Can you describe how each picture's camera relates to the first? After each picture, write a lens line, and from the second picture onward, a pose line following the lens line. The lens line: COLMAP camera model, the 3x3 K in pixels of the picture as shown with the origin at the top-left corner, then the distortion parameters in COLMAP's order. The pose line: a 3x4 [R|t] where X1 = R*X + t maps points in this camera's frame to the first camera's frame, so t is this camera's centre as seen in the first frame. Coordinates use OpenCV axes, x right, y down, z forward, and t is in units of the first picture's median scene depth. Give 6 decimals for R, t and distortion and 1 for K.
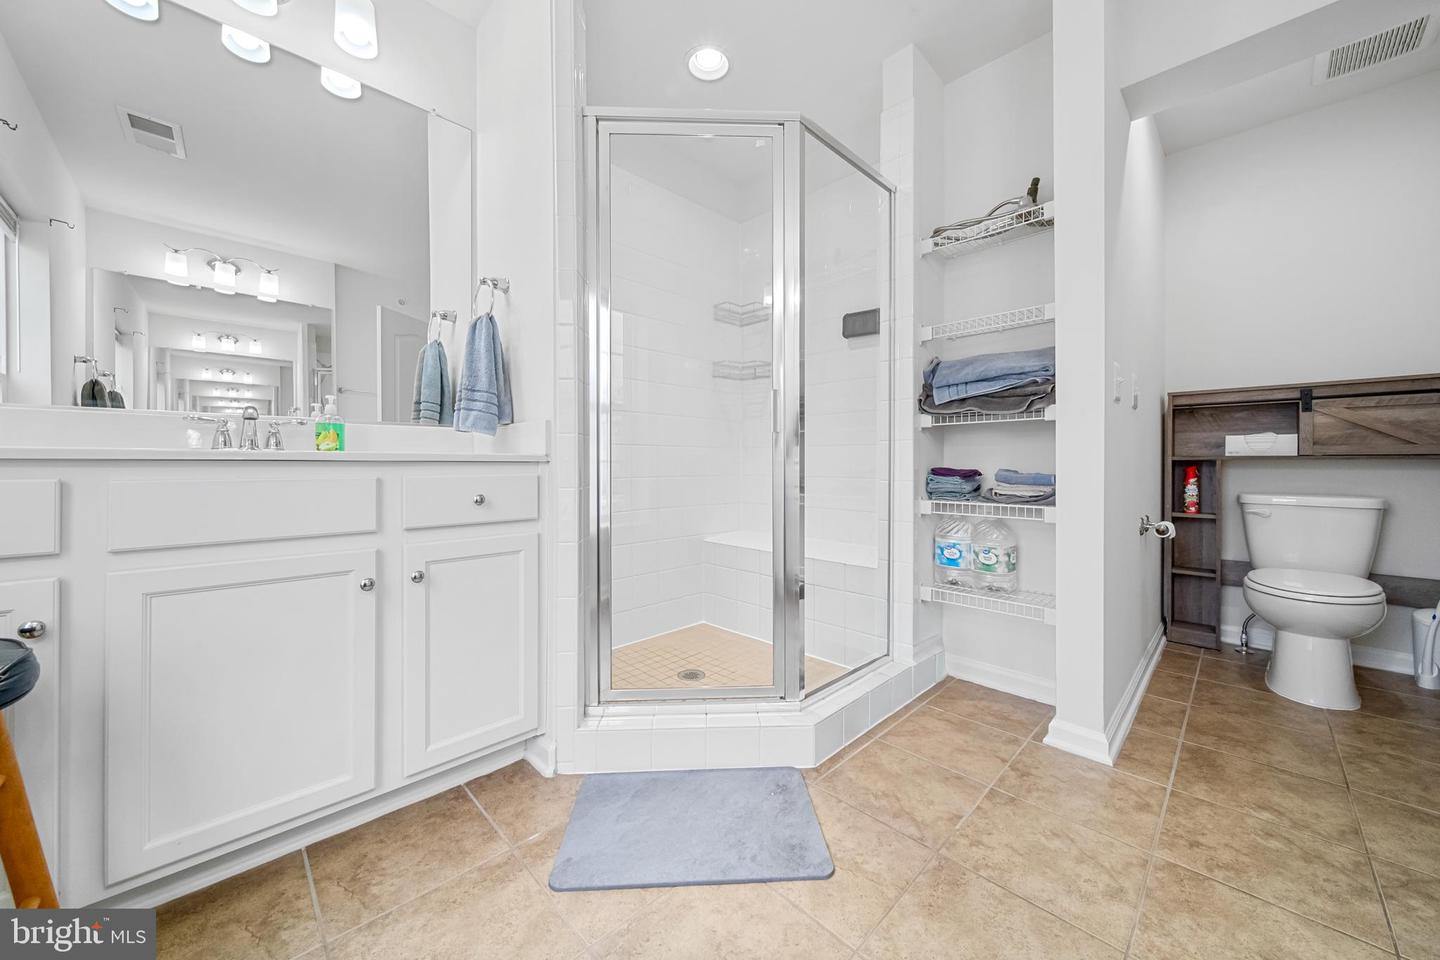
lens RADIAL K [[507.6, 0, 721.6], [0, 507.6, 473.5], [0, 0, 1]] dist [-0.001910, -0.000213]
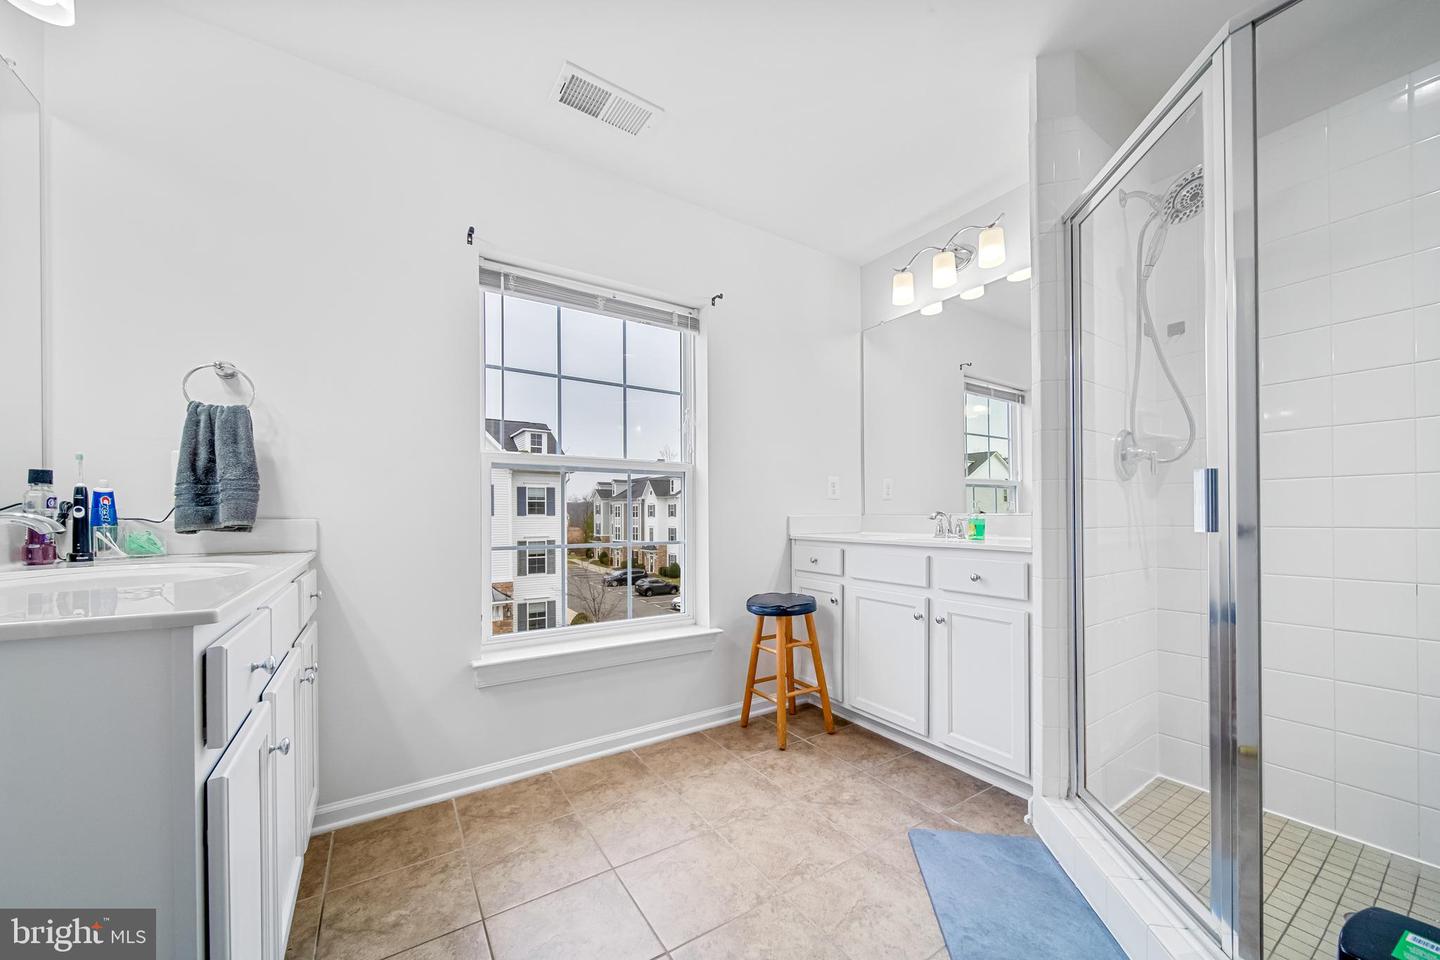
lens RADIAL K [[507.6, 0, 721.6], [0, 507.6, 473.5], [0, 0, 1]] dist [-0.001910, -0.000213]
pose [[-0.198619, -0.077966, -0.976971, 1.247290], [-0.002065, 0.996862, -0.079134, -0.143278], [0.980075, -0.013700, -0.198157, 0.673032]]
